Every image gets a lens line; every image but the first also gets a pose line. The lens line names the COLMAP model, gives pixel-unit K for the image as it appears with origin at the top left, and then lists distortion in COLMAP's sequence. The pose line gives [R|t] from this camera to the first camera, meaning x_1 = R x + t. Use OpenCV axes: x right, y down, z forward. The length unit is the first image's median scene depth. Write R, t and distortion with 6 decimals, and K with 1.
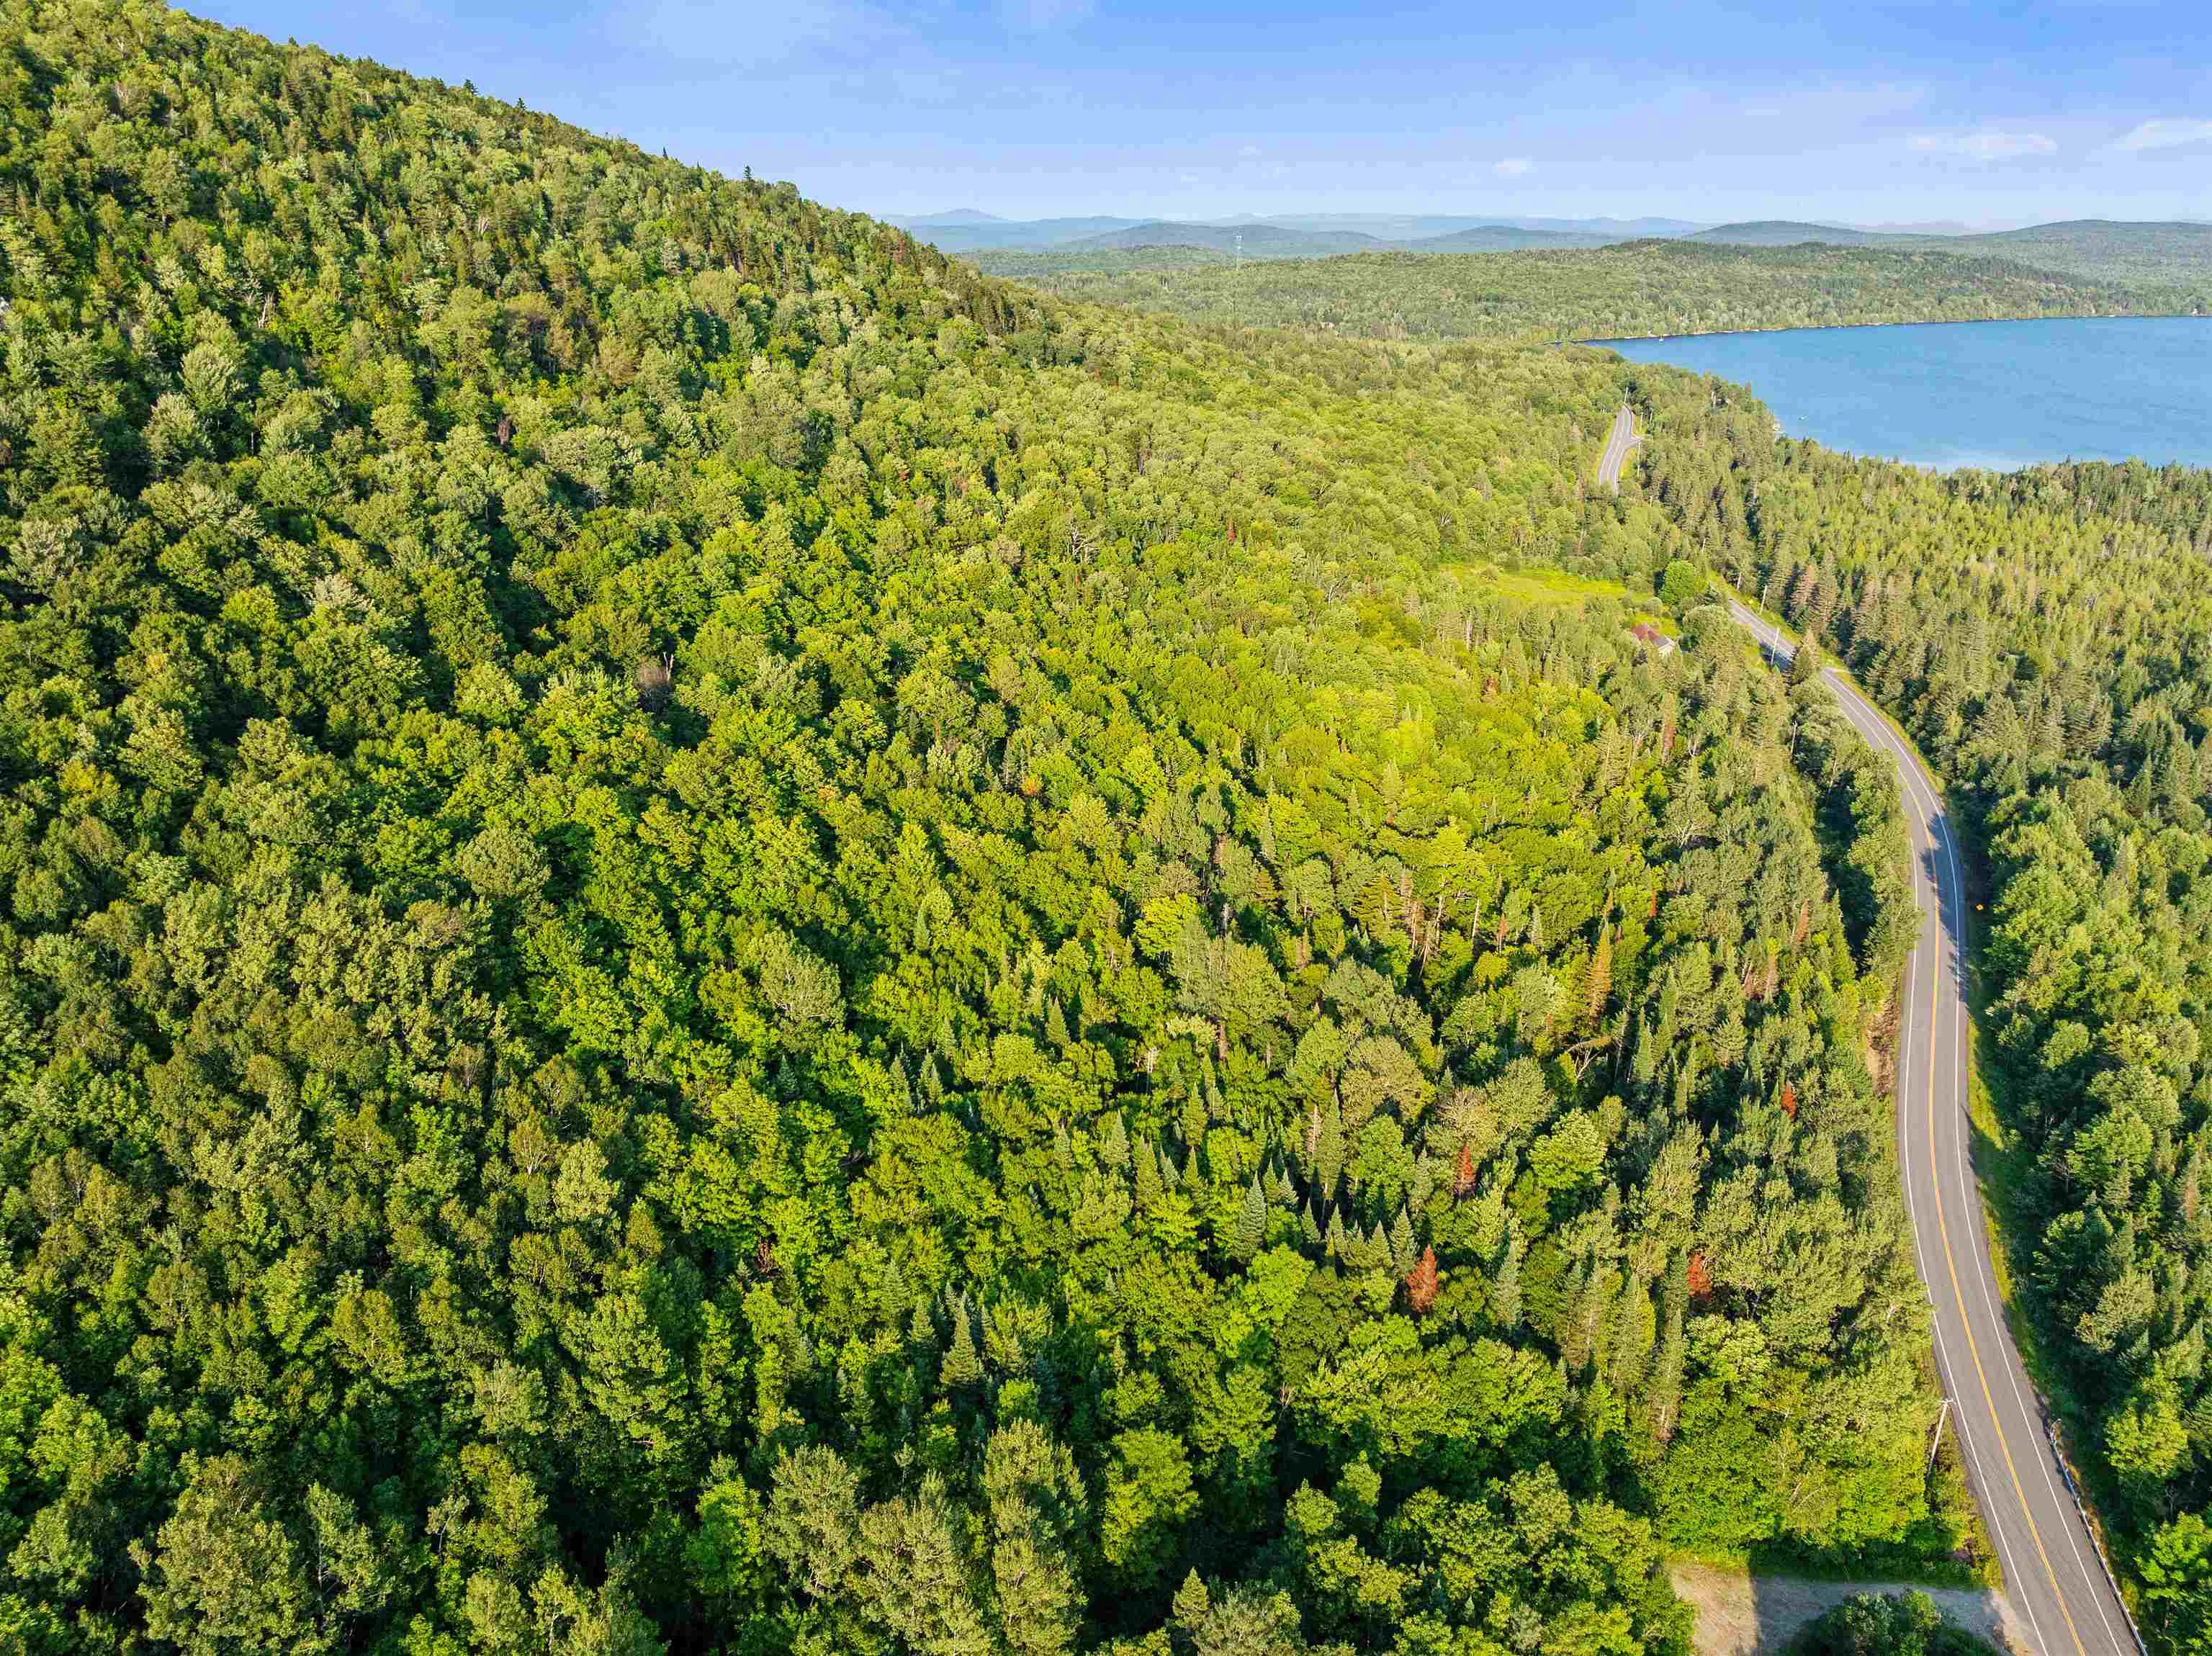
lens RADIAL K [[1578.1, 0, 1105.1], [0, 1578.1, 827.7], [0, 0, 1]] dist [-0.047766, 0.012485]
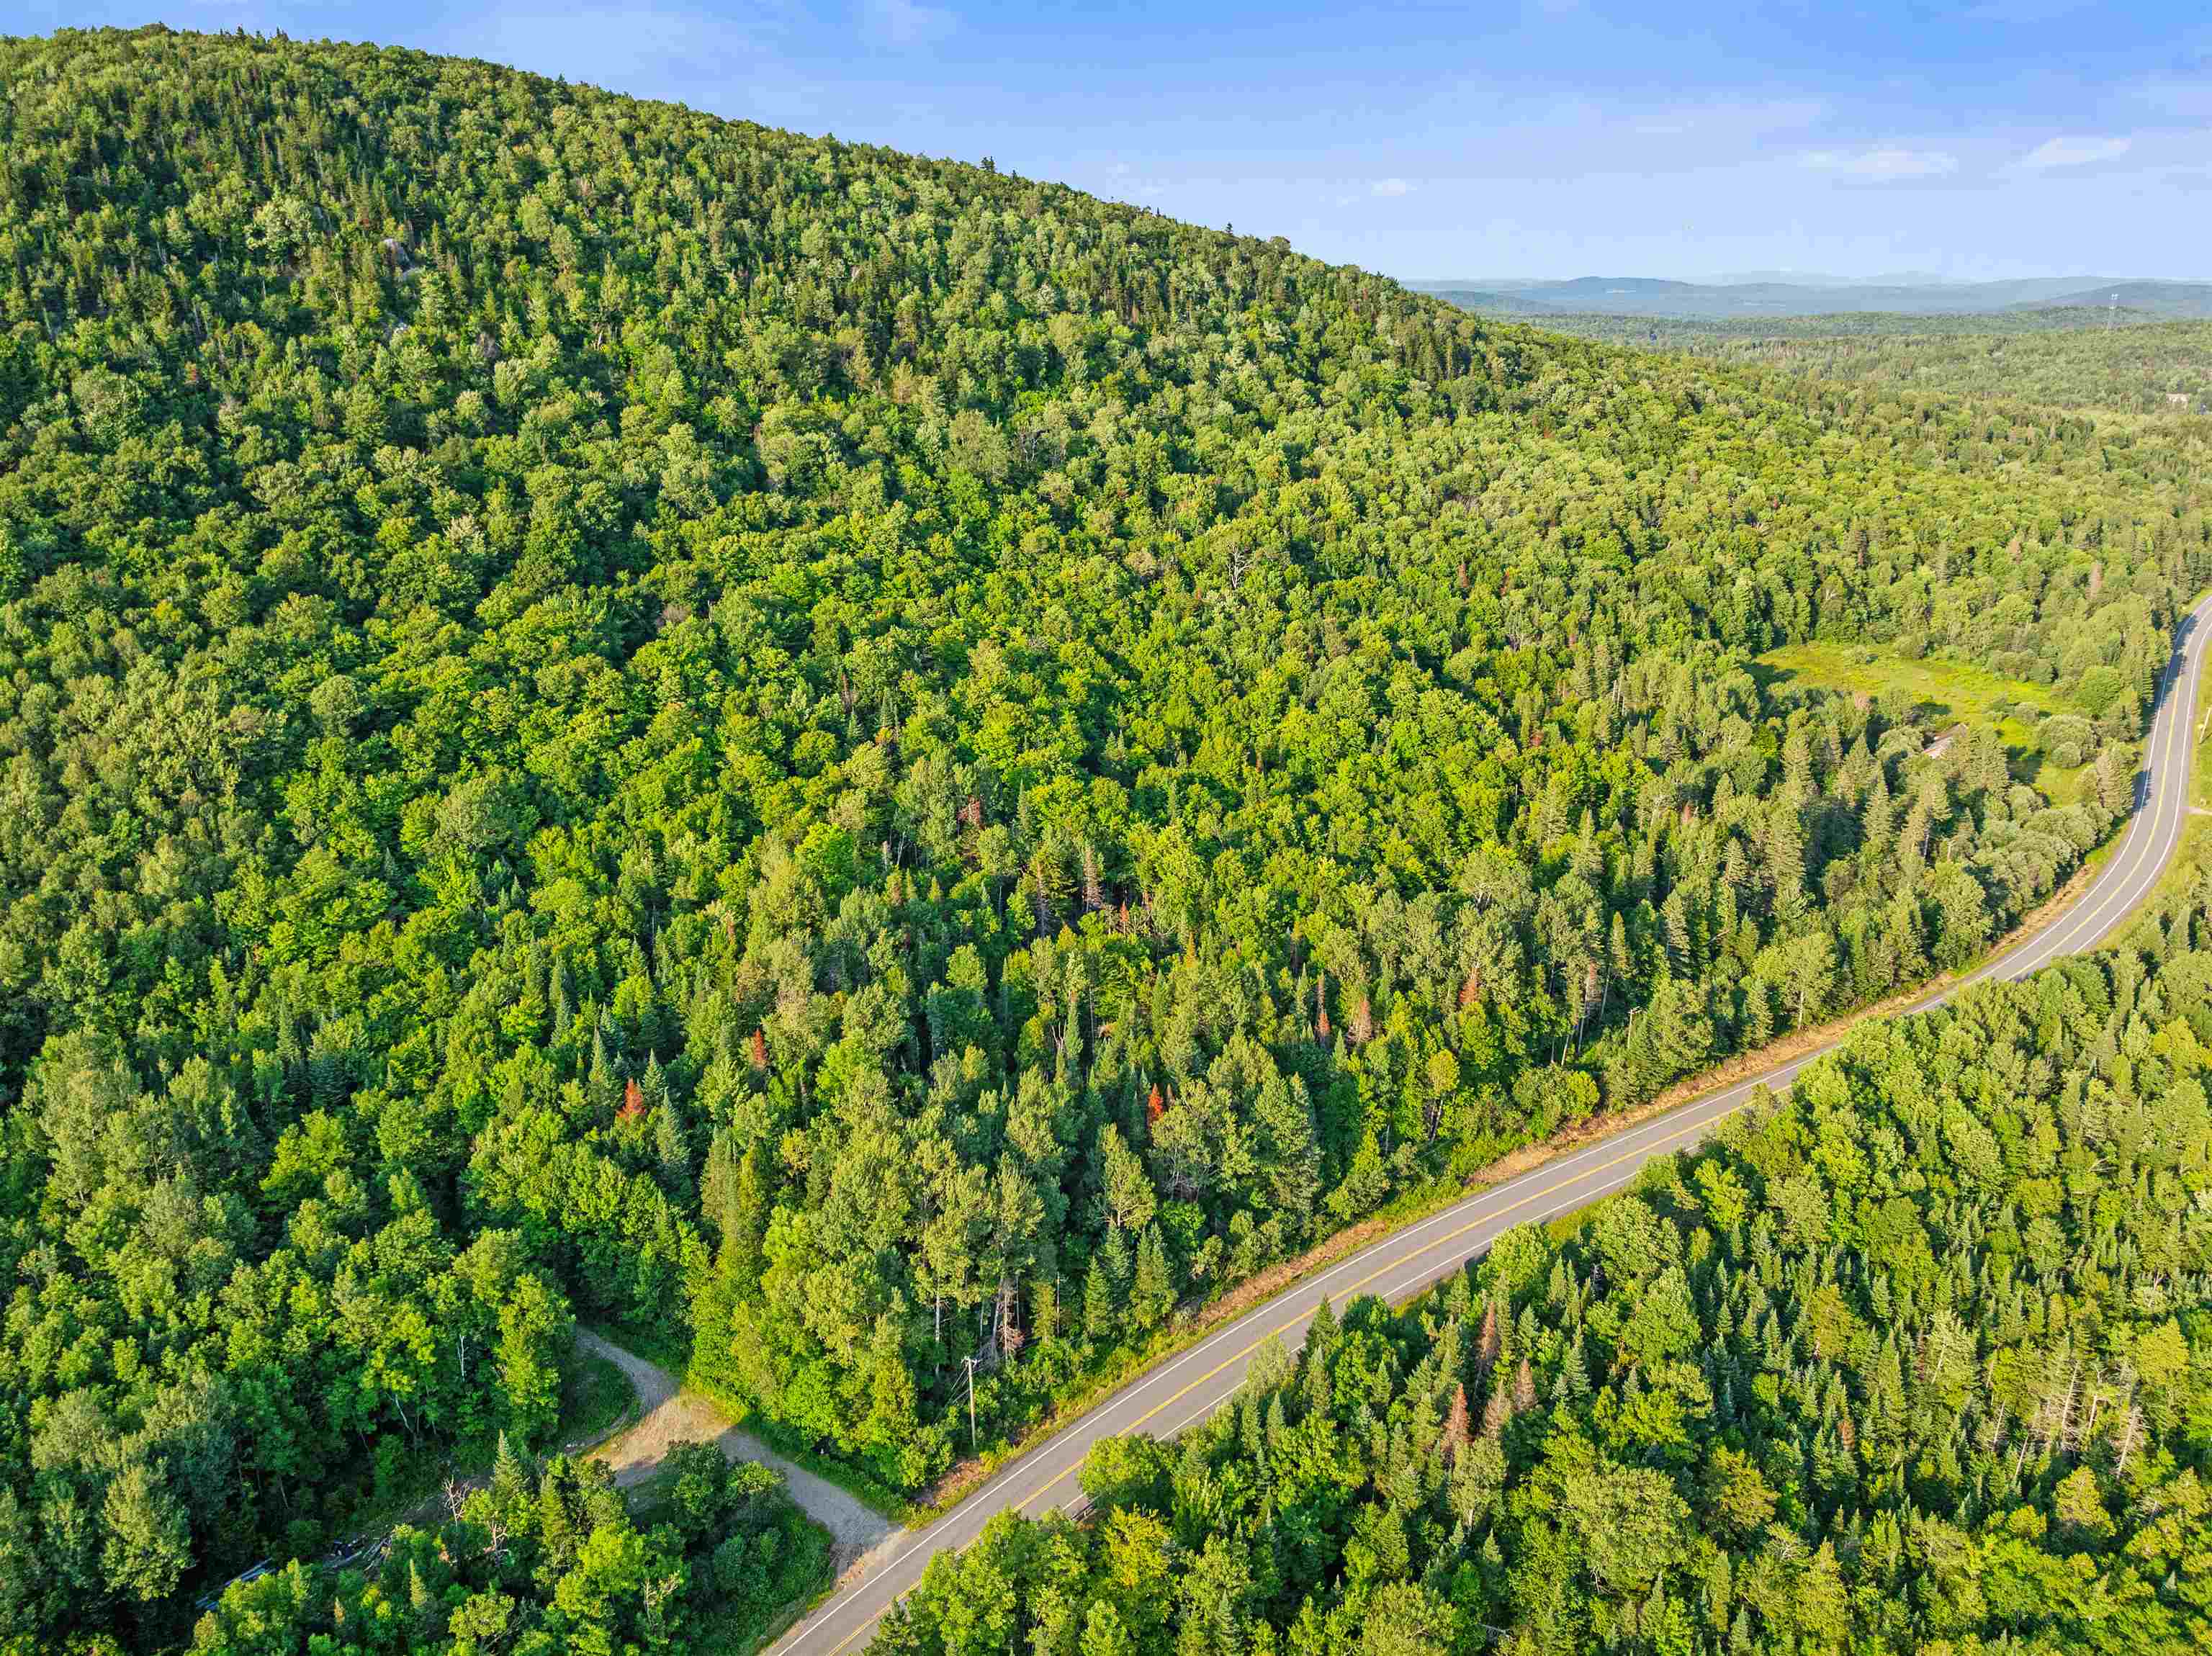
lens RADIAL K [[1570.3, 0, 1084.2], [0, 1570.3, 825.5], [0, 0, 1]] dist [-0.032830, -0.001374]
pose [[0.846388, 0.162849, -0.507057, 0.636216], [-0.180117, 0.983527, 0.015221, -0.005644], [0.501184, 0.078447, 0.861778, 0.061713]]
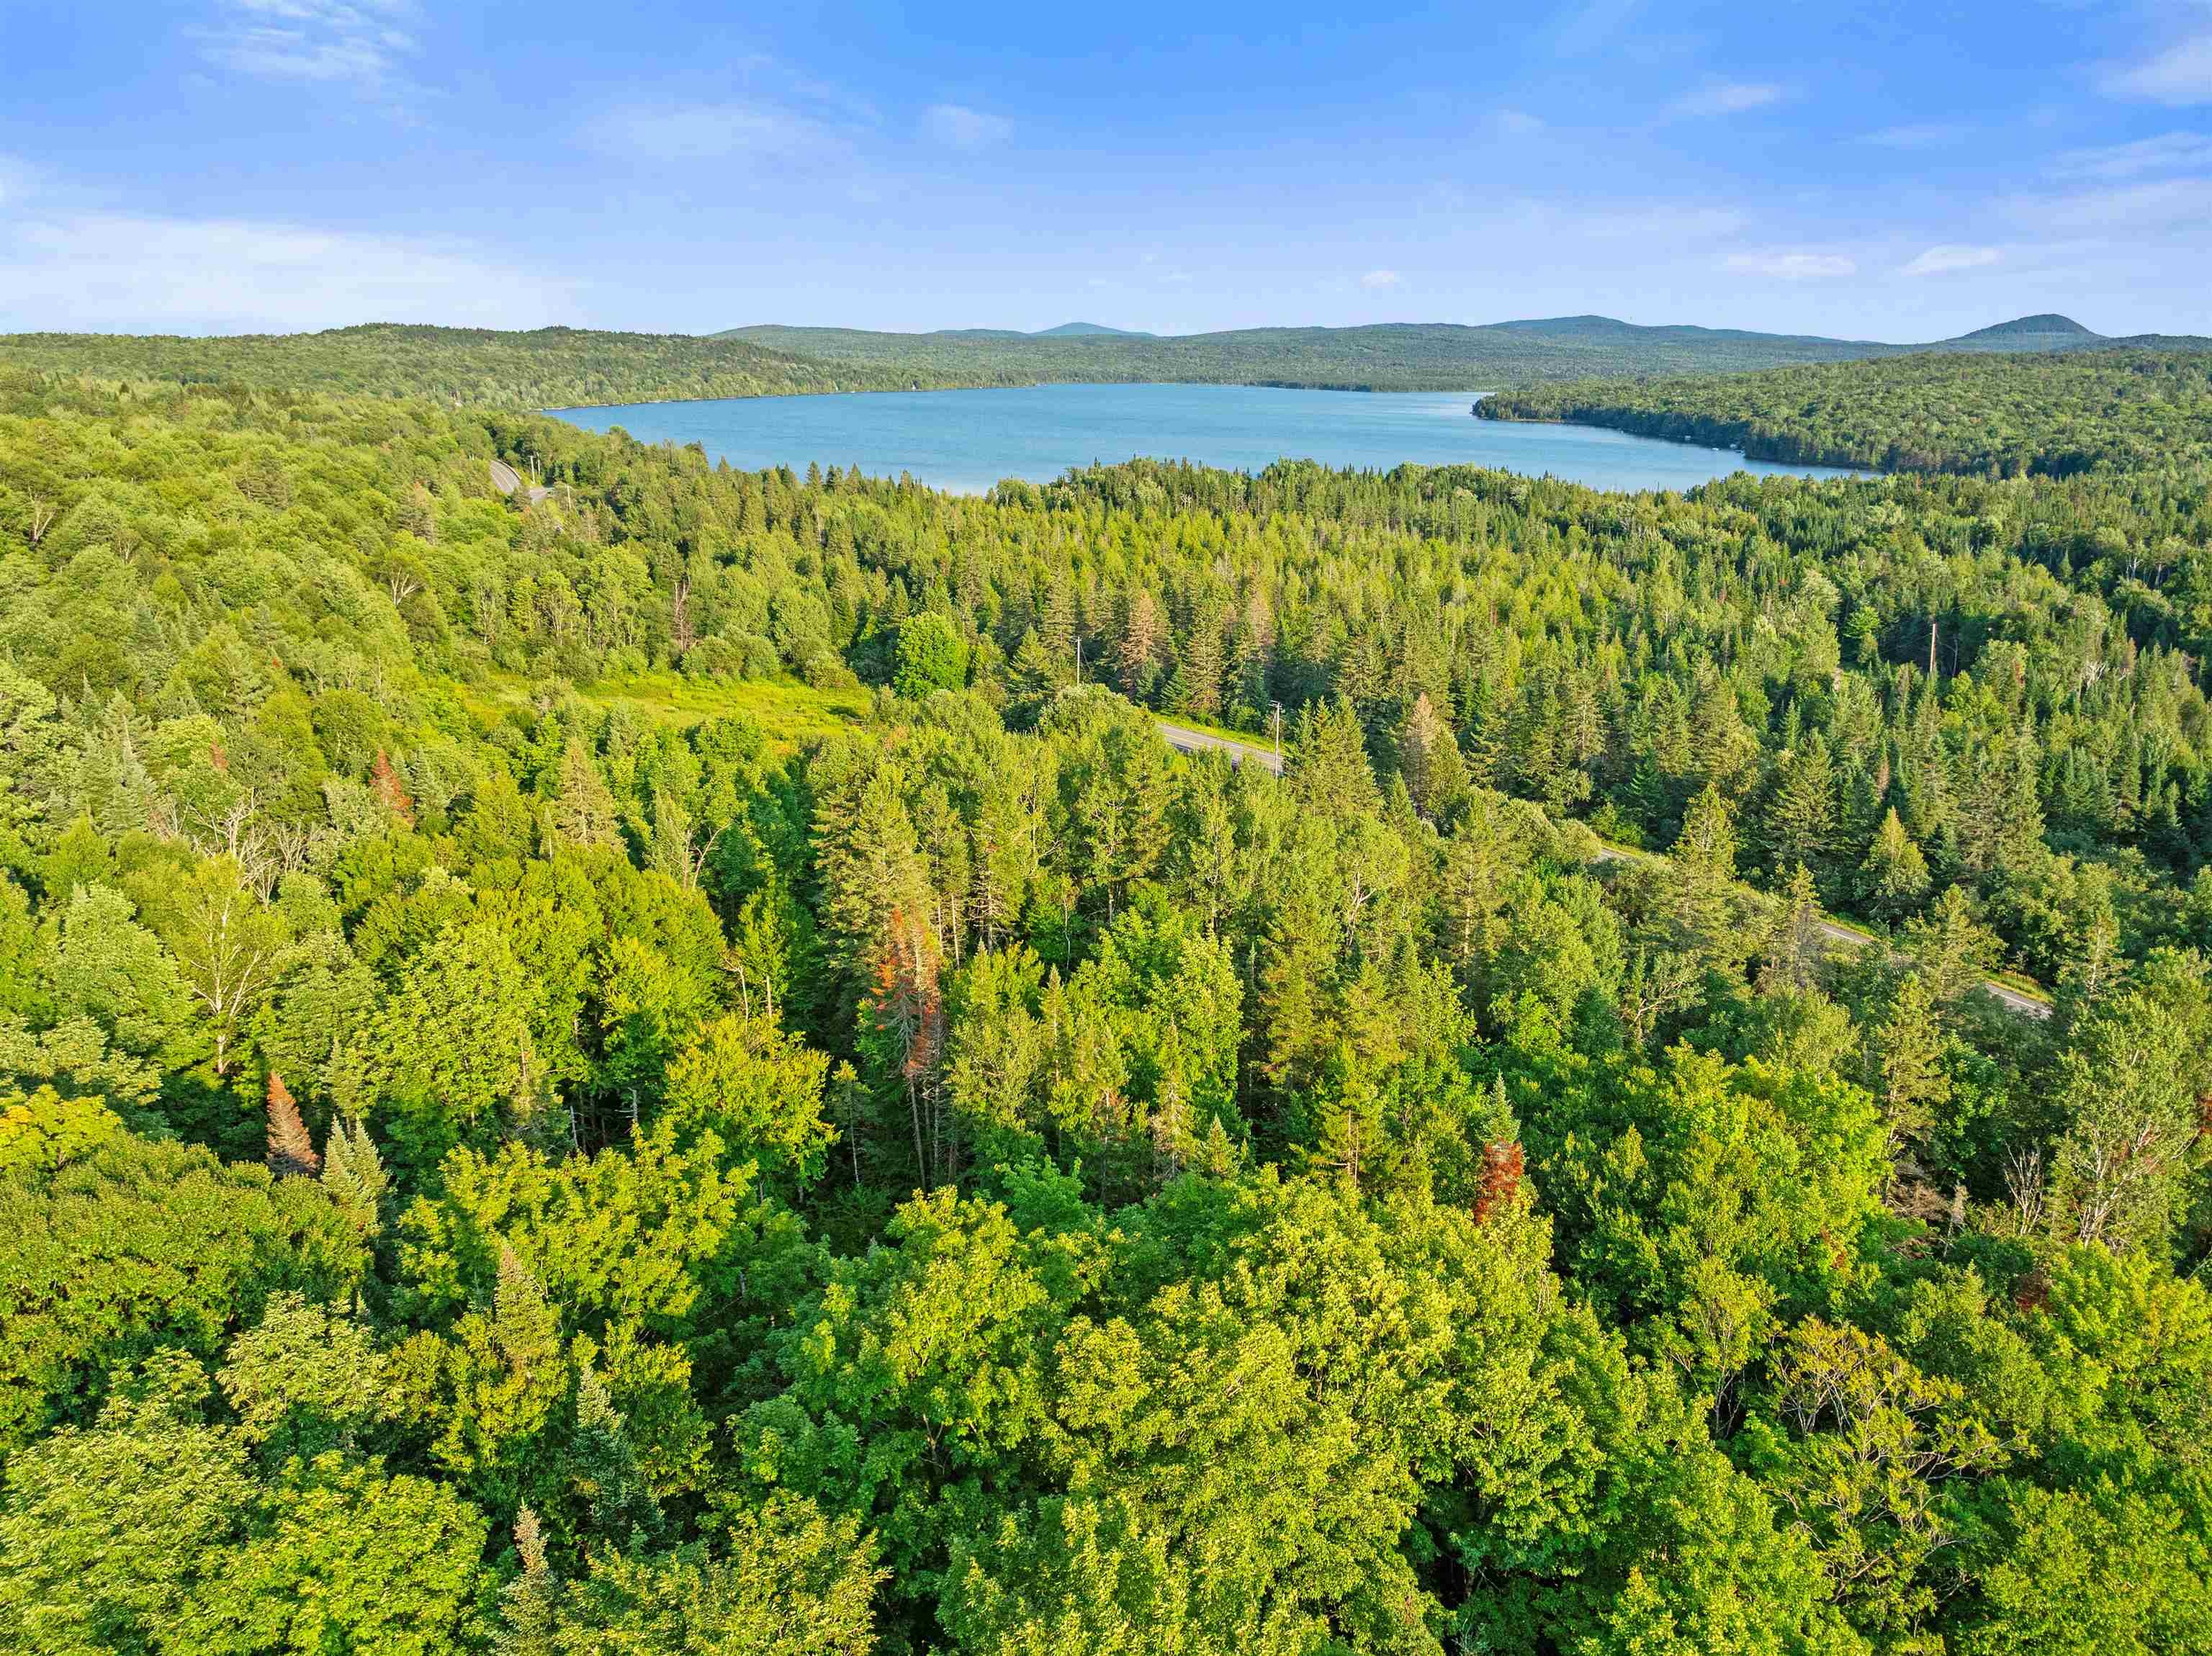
lens RADIAL K [[1576.2, 0, 1180.9], [0, 1576.2, 801.6], [0, 0, 1]] dist [-0.043414, -0.002060]
pose [[0.697872, -0.192505, 0.689867, 0.128363], [0.251433, 0.967748, 0.015697, -0.187932], [-0.670639, 0.162501, 0.723766, 1.117877]]
